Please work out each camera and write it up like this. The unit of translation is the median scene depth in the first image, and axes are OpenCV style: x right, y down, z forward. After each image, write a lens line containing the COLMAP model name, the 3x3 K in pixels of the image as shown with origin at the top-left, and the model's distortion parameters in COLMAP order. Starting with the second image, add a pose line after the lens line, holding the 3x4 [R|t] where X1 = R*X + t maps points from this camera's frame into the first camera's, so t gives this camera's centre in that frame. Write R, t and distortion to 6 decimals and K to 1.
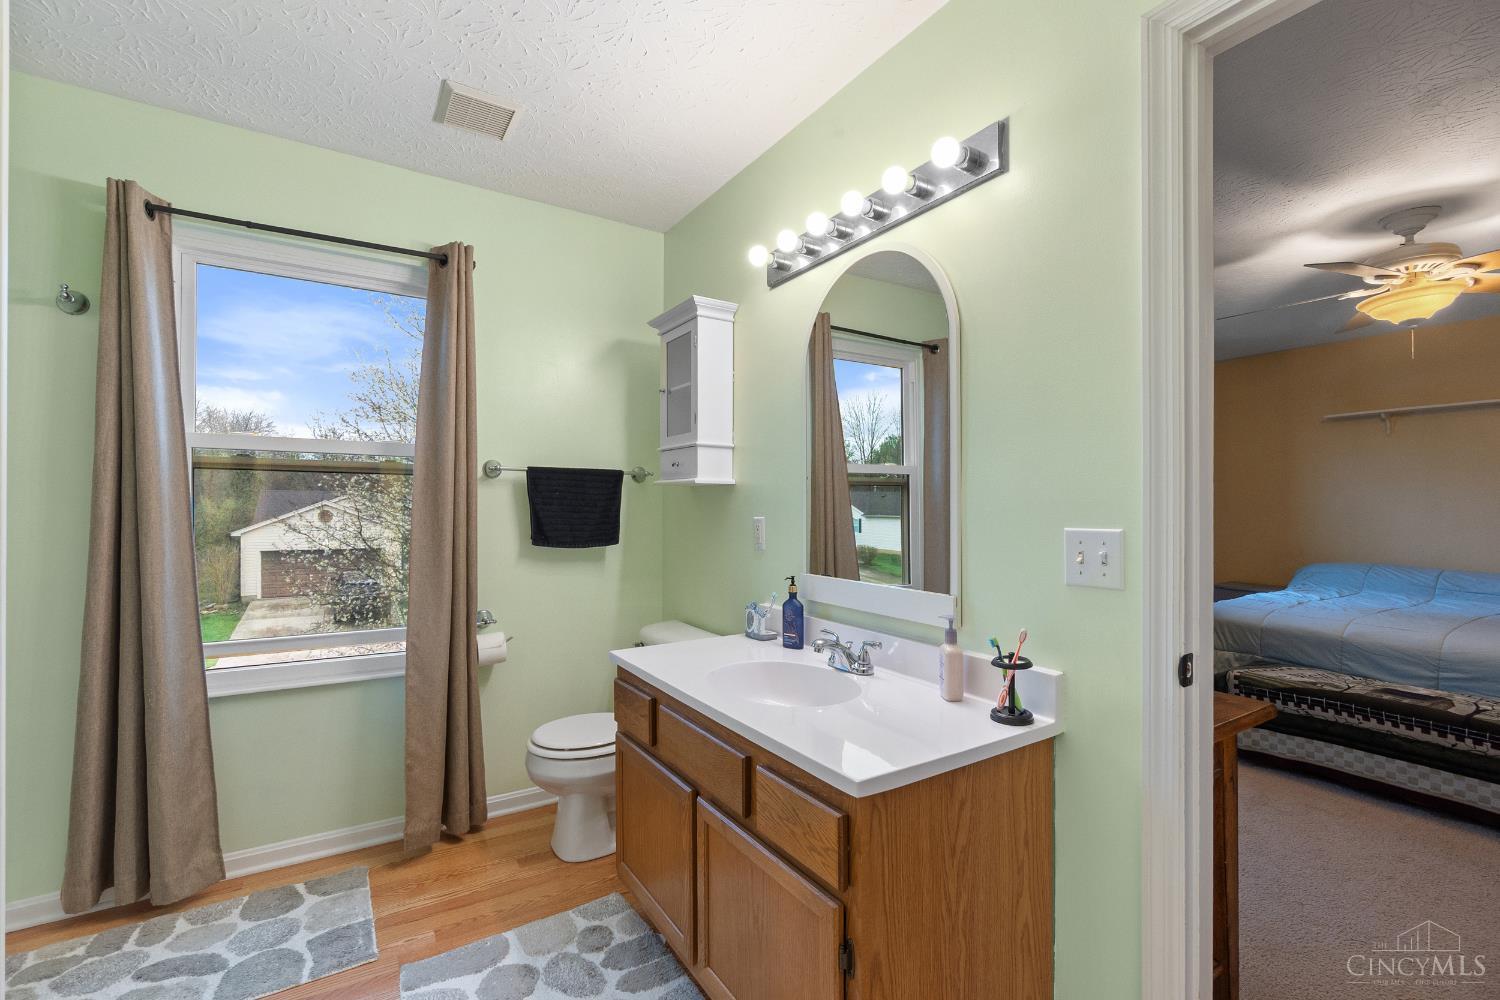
lens RADIAL K [[652.6, 0, 745.6], [0, 652.6, 502.8], [0, 0, 1]] dist [-0.001561, 0.001069]
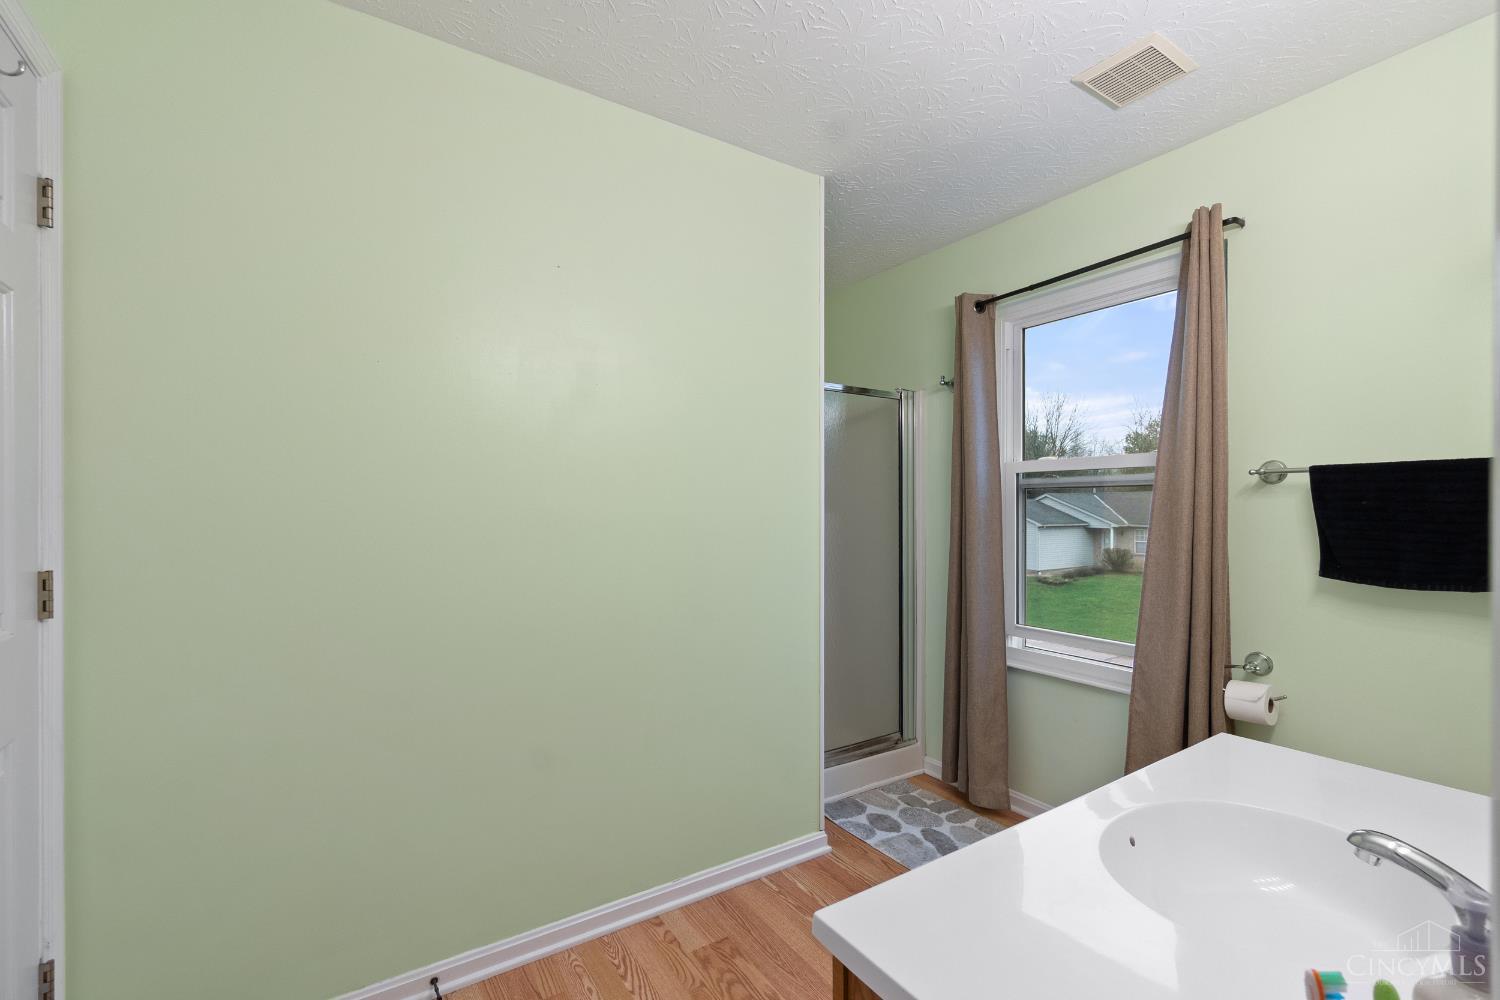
lens RADIAL K [[652.6, 0, 746.8], [0, 652.6, 509.8], [0, 0, 1]] dist [-0.001561, 0.001069]
pose [[0.015835, -0.004709, -0.999864, 0.467313], [0.005885, 0.999972, -0.004616, -0.008700], [0.999857, -0.005811, 0.015862, 0.465576]]
